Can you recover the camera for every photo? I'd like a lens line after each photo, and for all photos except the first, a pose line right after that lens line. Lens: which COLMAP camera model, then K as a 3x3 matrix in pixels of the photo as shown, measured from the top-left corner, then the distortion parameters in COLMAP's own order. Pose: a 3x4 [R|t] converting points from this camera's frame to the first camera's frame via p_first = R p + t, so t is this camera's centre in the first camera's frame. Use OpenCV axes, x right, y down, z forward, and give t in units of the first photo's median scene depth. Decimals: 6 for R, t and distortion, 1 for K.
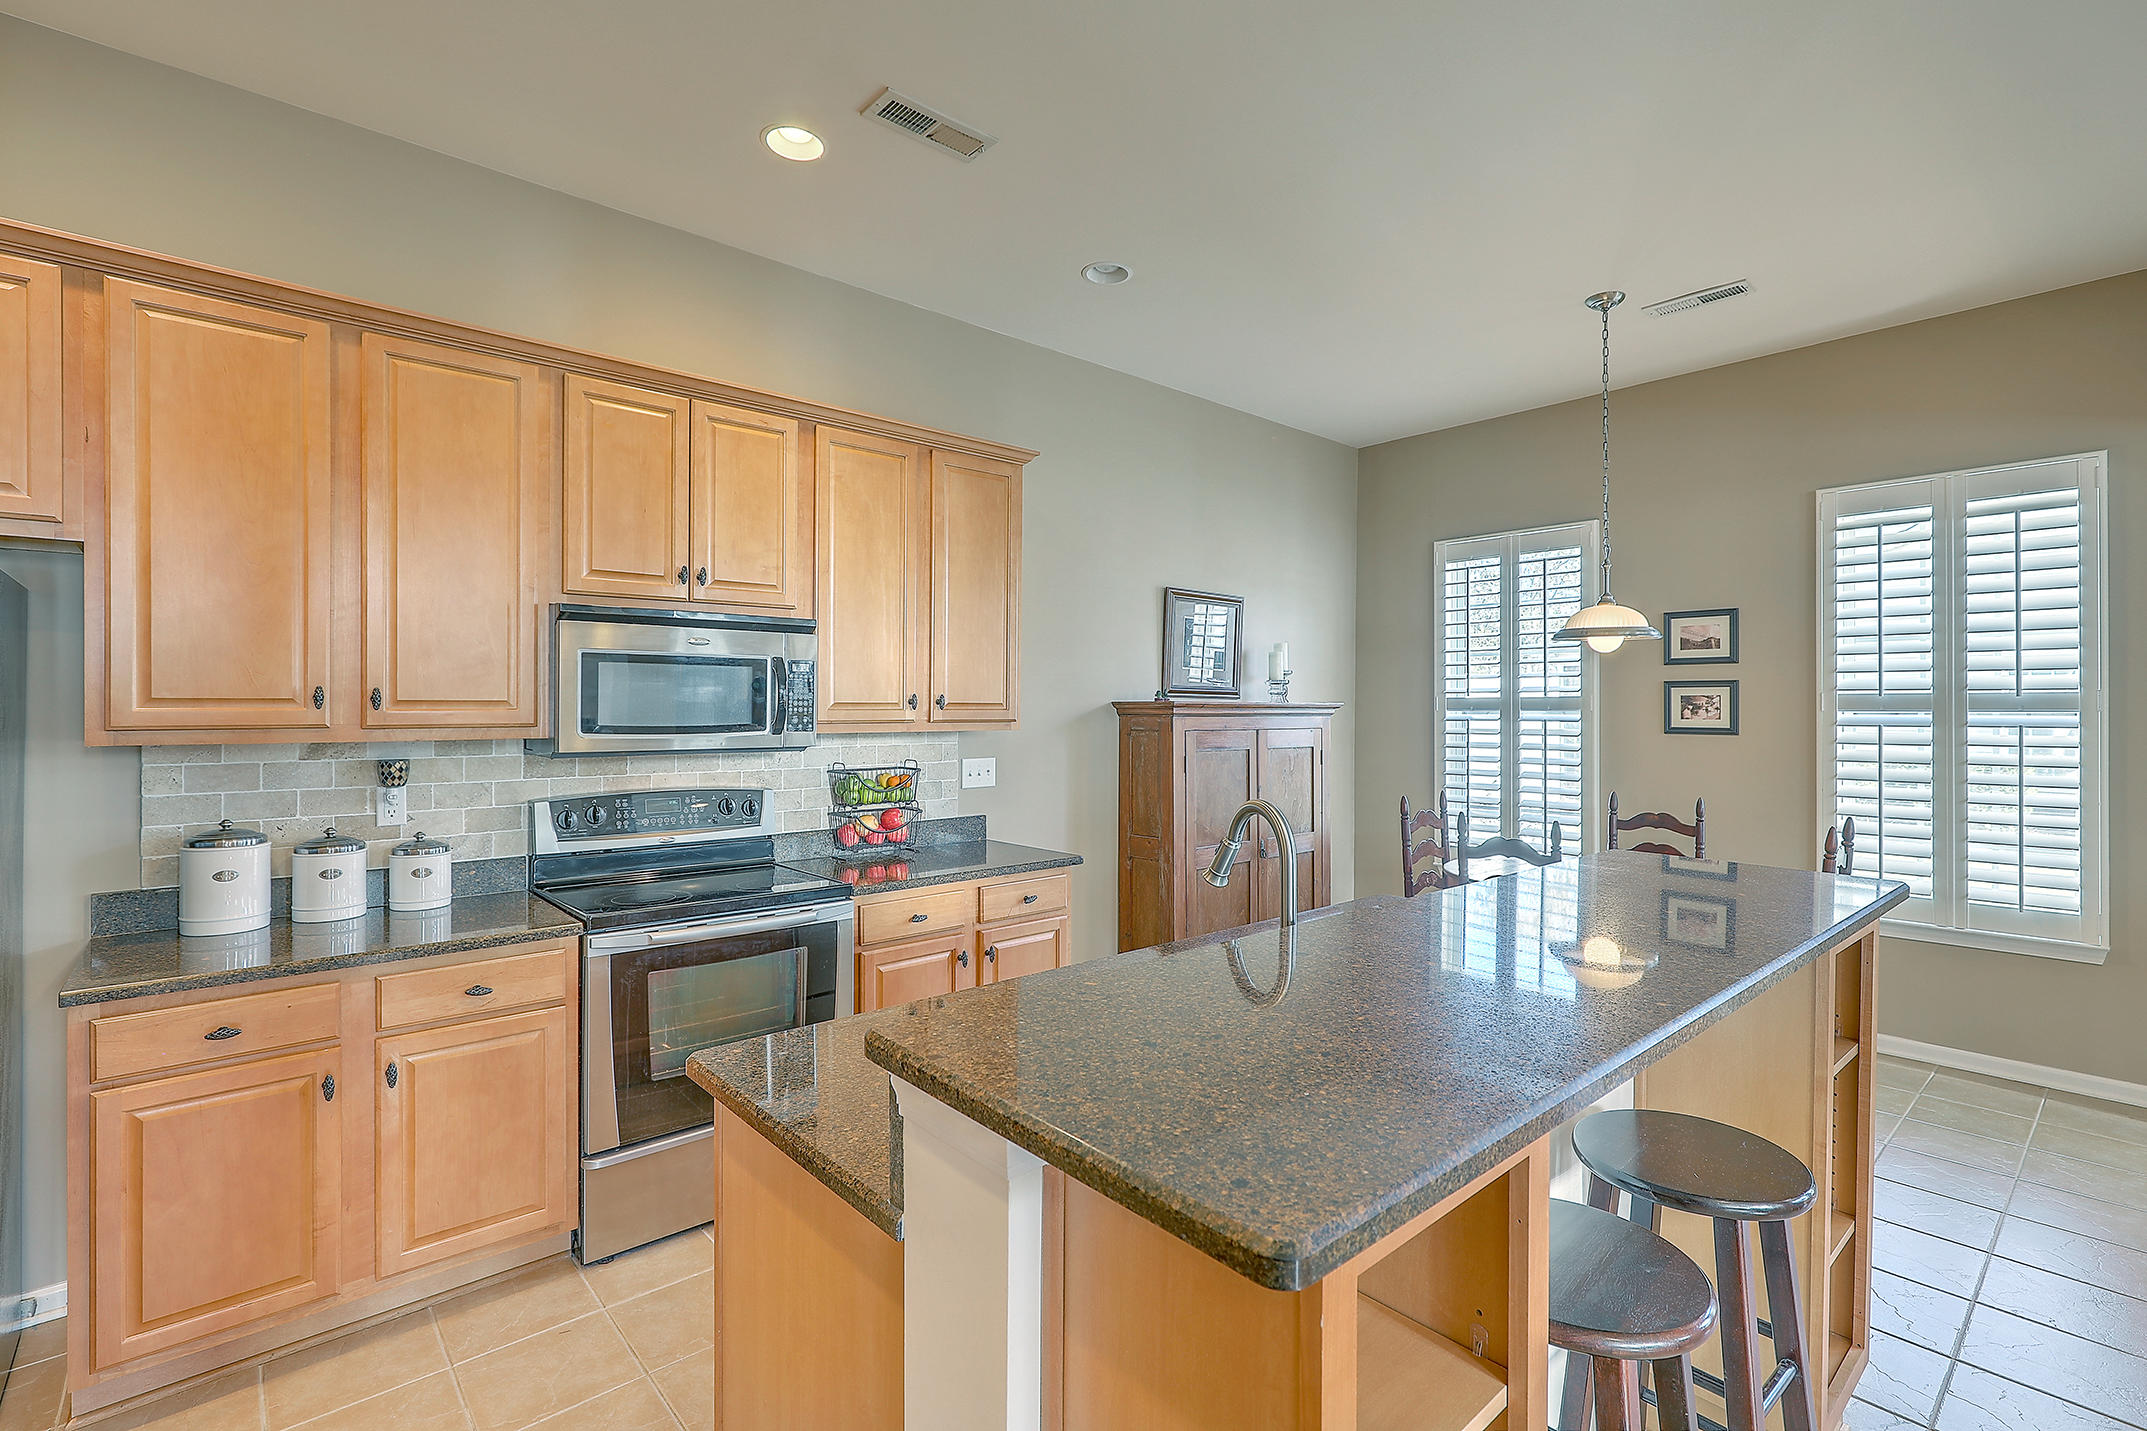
lens RADIAL K [[971.1, 0, 1059.4], [0, 971.1, 711.2], [0, 0, 1]] dist [0.000112, 0.001384]
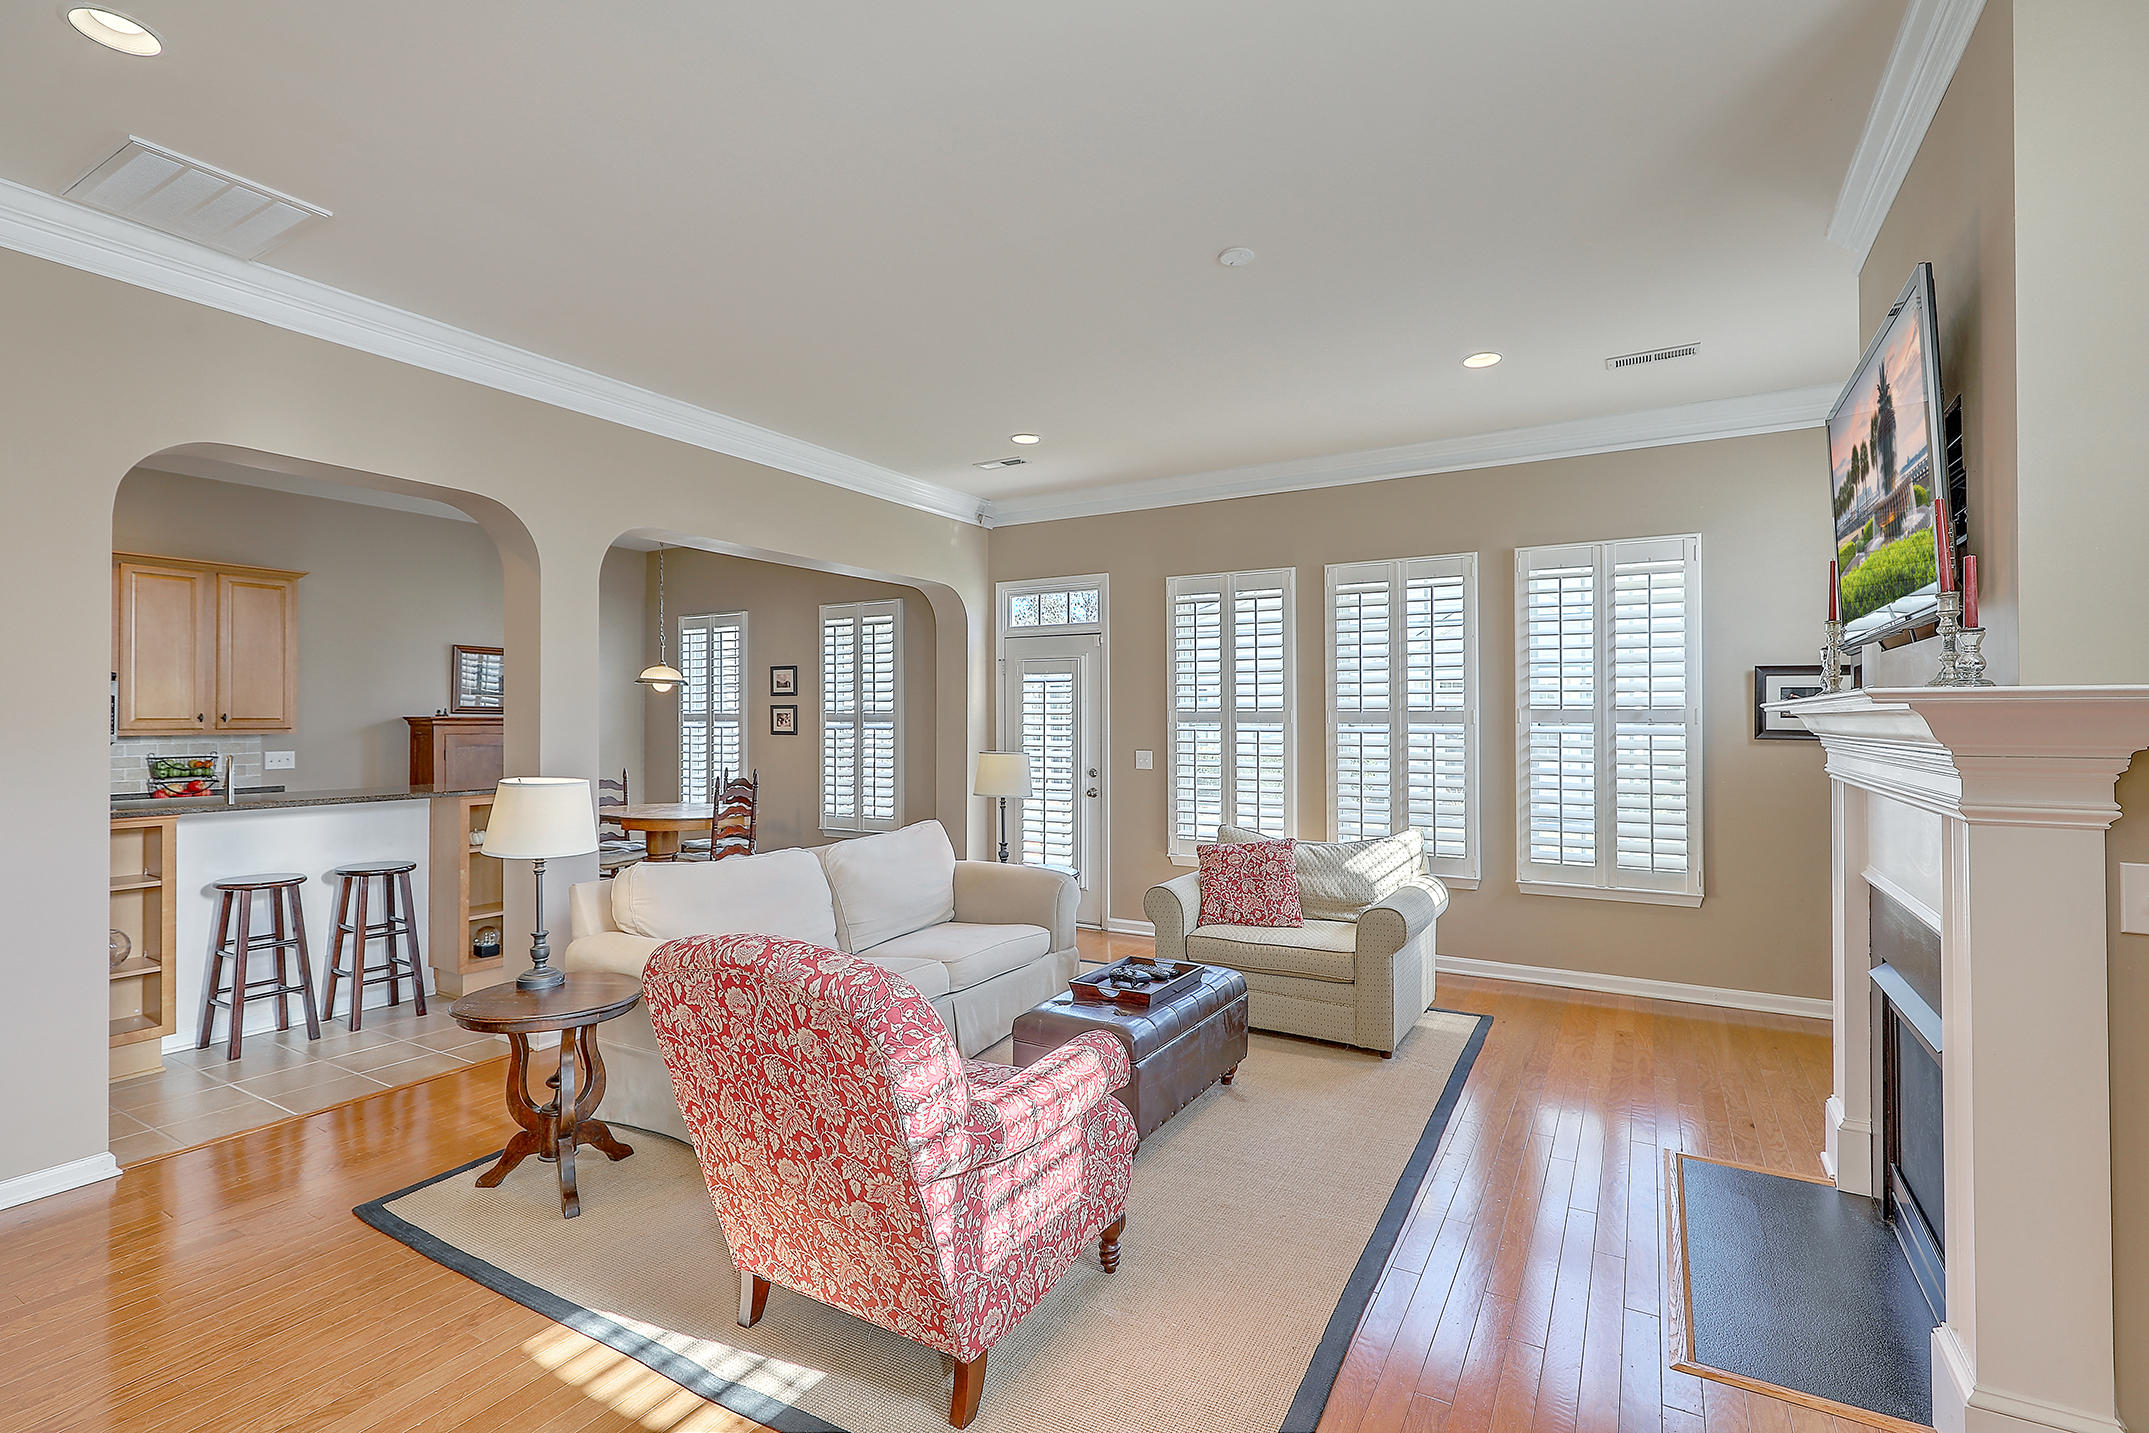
lens RADIAL K [[972.0, 0, 1089.4], [0, 972.0, 707.2], [0, 0, 1]] dist [0.000112, 0.001384]
pose [[0.947684, 0.003276, 0.319192, 0.641304], [0.001608, 0.999886, -0.015036, 0.000865], [-0.319205, 0.014762, 0.947571, -0.928536]]
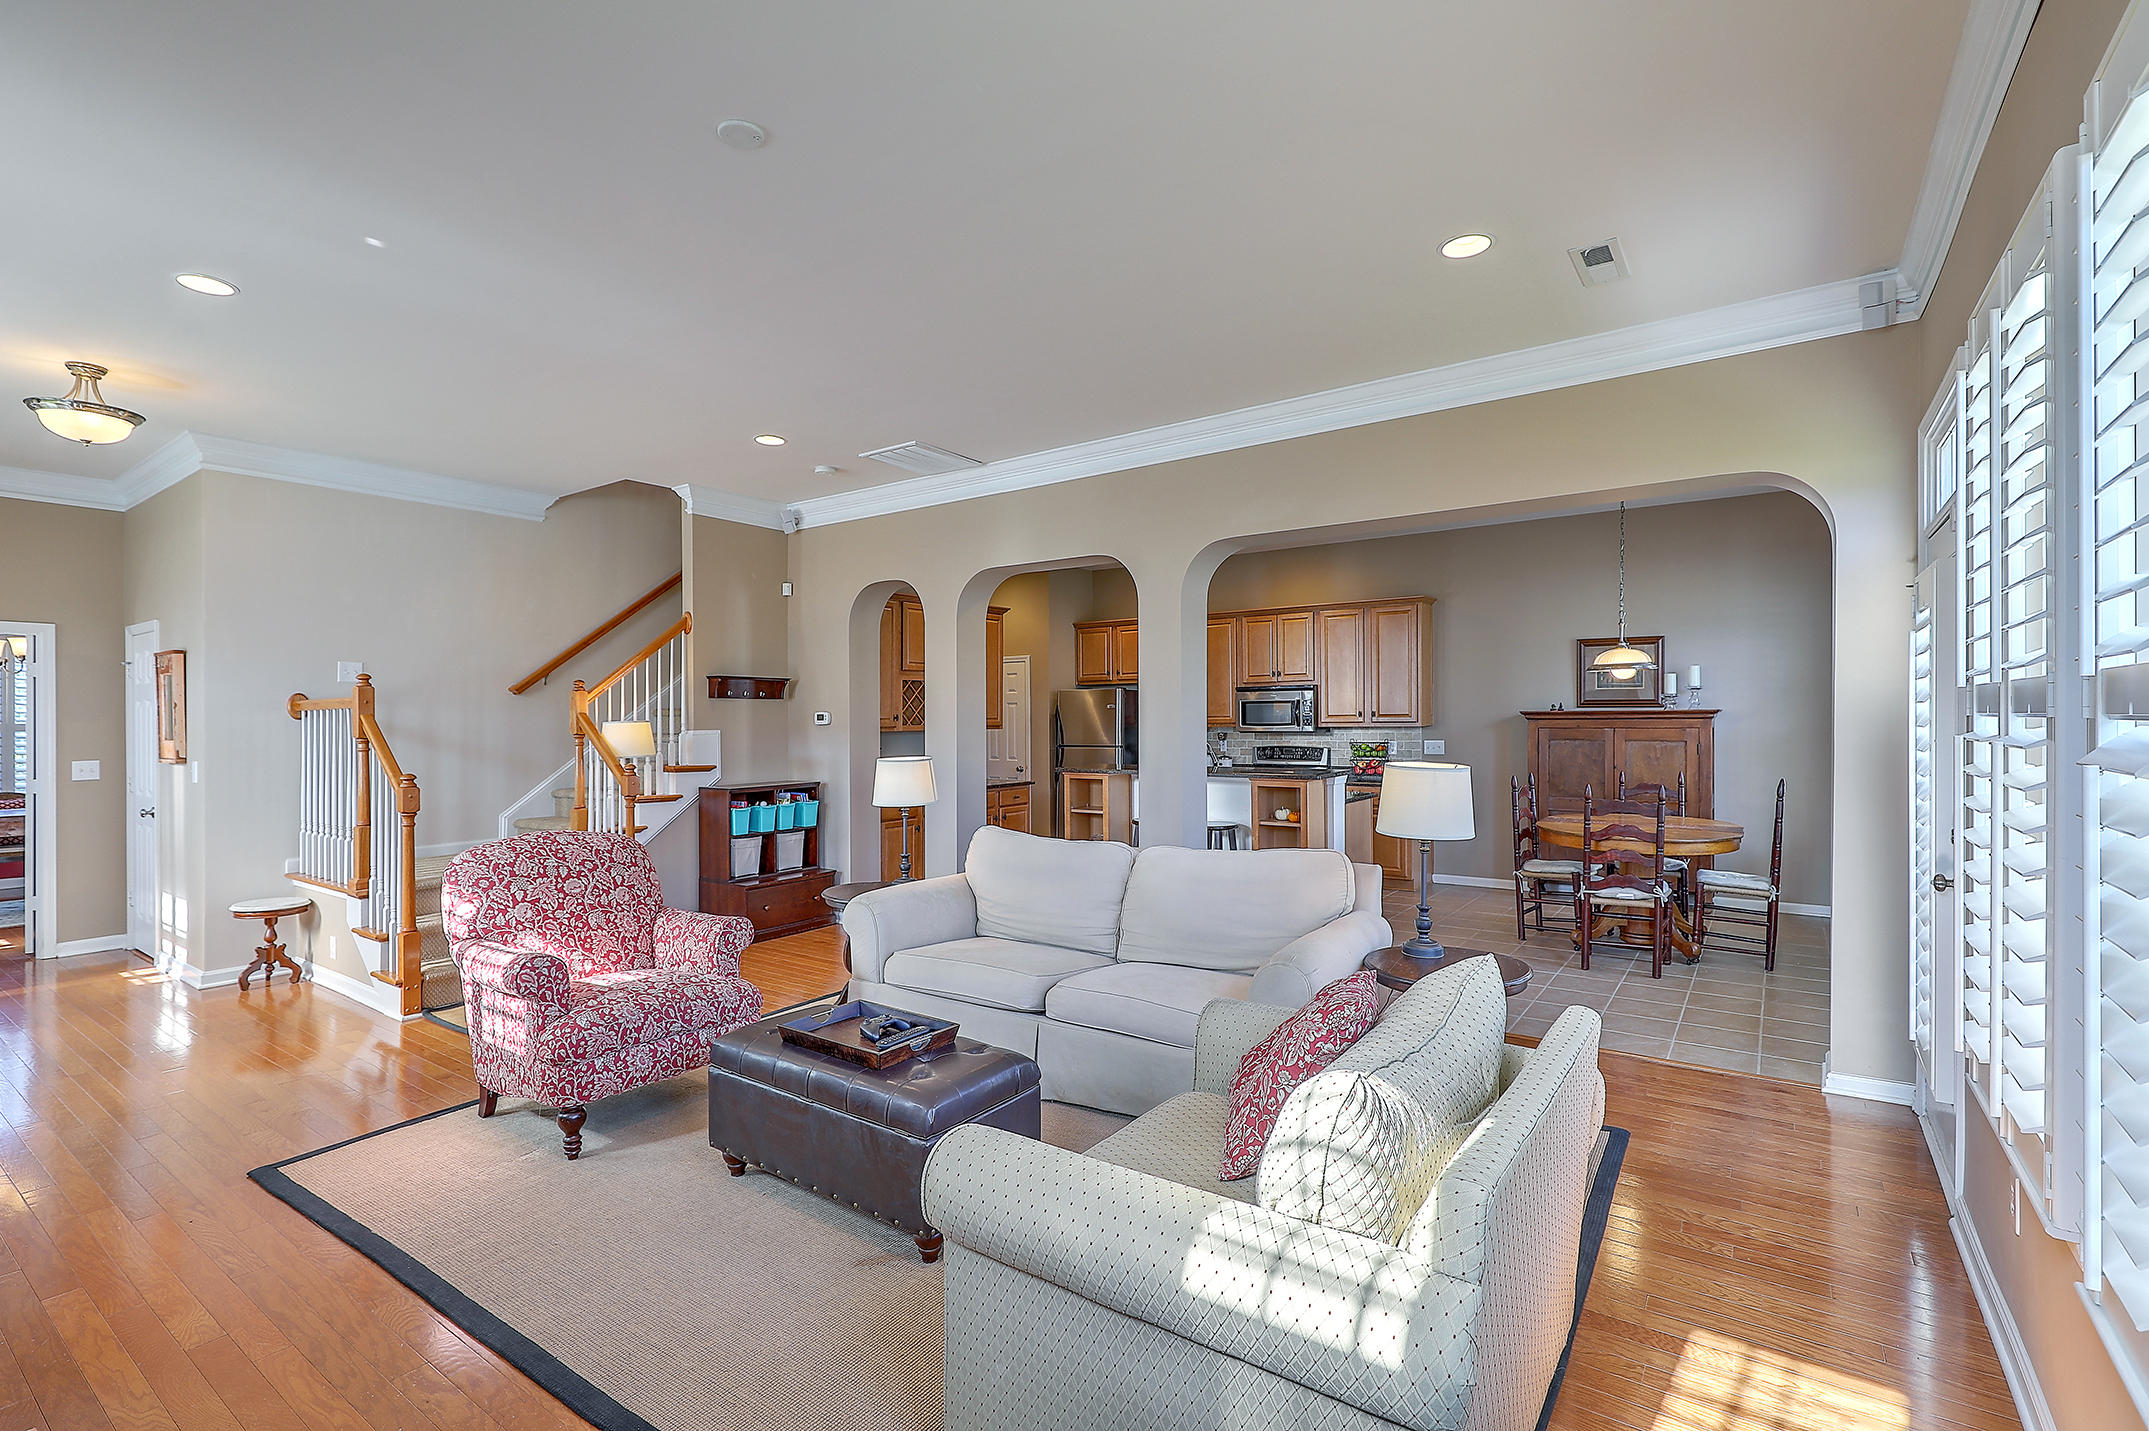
lens RADIAL K [[972.0, 0, 1058.3], [0, 972.0, 729.1], [0, 0, 1]] dist [0.000112, 0.001384]
pose [[0.221971, 0.009301, -0.975009, 1.634371], [0.007690, 0.999907, 0.011289, -0.004316], [0.975023, -0.010003, 0.221878, -0.225632]]
